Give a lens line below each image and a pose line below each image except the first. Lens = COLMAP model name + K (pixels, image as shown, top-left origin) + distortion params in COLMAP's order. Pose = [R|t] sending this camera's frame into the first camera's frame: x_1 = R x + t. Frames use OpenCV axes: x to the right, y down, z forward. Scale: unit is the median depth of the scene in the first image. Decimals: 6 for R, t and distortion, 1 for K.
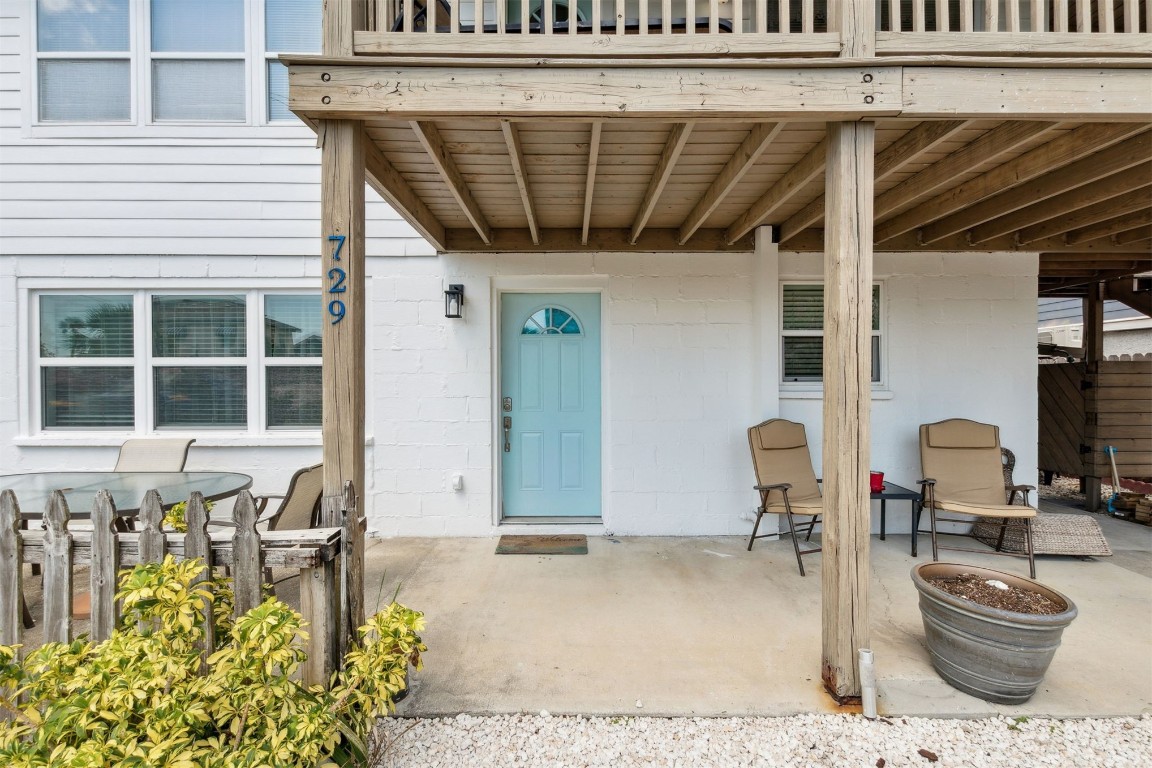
lens RADIAL K [[541.3, 0, 574.0], [0, 541.3, 378.1], [0, 0, 1]] dist [0.000500, 0.000276]
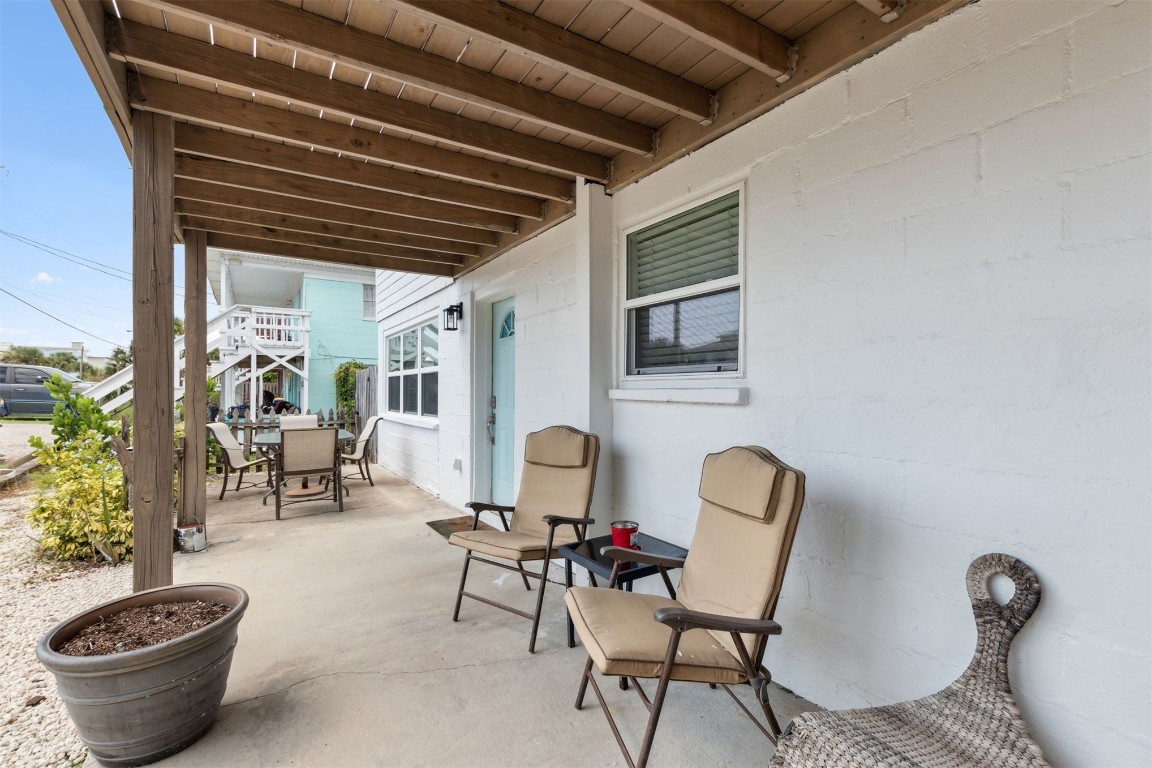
lens RADIAL K [[521.2, 0, 574.5], [0, 521.2, 394.1], [0, 0, 1]] dist [0.000696, 0.000135]
pose [[0.515911, 0.004763, -0.856629, 1.021003], [-0.001507, 0.999988, 0.004653, 0.030531], [0.856641, -0.001109, 0.515912, 0.677284]]
